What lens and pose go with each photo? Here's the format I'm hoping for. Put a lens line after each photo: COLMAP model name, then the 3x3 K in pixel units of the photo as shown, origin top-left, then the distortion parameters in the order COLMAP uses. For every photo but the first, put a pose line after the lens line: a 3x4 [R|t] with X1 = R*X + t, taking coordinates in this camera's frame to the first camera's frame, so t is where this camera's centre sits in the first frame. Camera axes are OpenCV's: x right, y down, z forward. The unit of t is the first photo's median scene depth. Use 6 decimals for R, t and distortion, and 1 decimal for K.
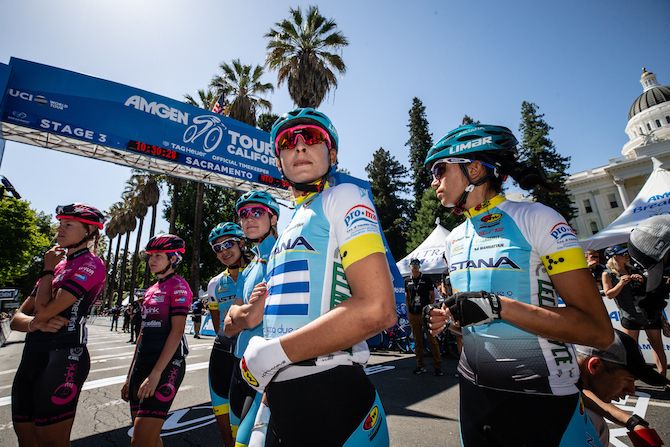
lens RADIAL K [[325.9, 0, 335.0], [0, 325.9, 223.5], [0, 0, 1]] dist [-0.058497, 0.018345]
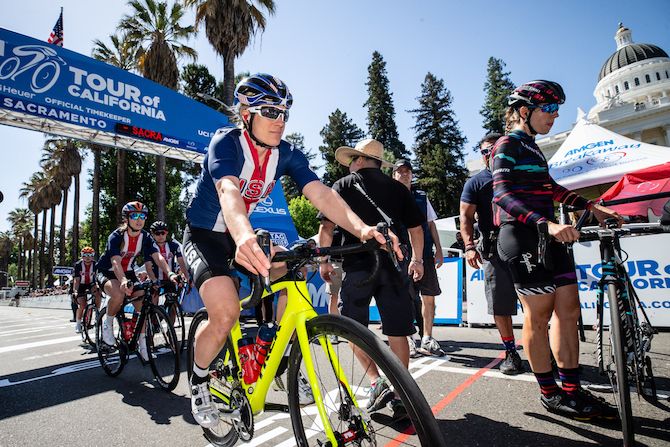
lens RADIAL K [[342.2, 0, 314.7], [0, 342.2, 247.4], [0, 0, 1]] dist [-0.048384, 0.011741]
pose [[0.997205, -0.022290, 0.071310, 0.061422], [0.010814, 0.987468, 0.157450, 0.010392], [-0.073926, -0.156239, 0.984949, 0.017257]]
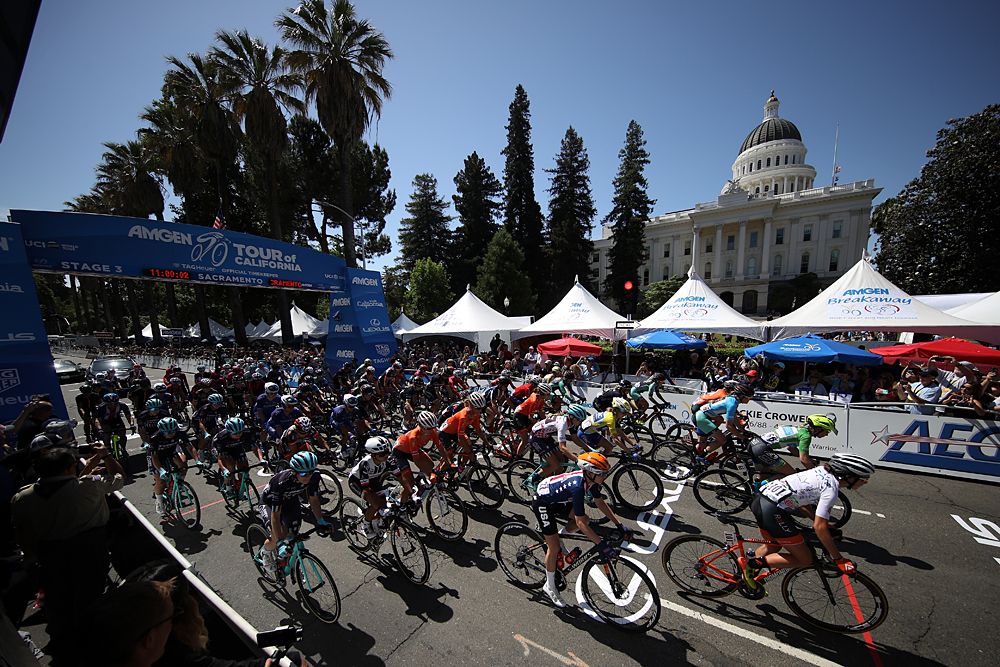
lens RADIAL K [[331.4, 0, 511.5], [0, 331.4, 381.2], [0, 0, 1]] dist [-0.000485, -0.002977]
pose [[0.965006, -0.016522, 0.261707, 0.104756], [-0.081880, 0.929129, 0.360576, -0.097303], [-0.249117, -0.369387, 0.895262, -0.175473]]
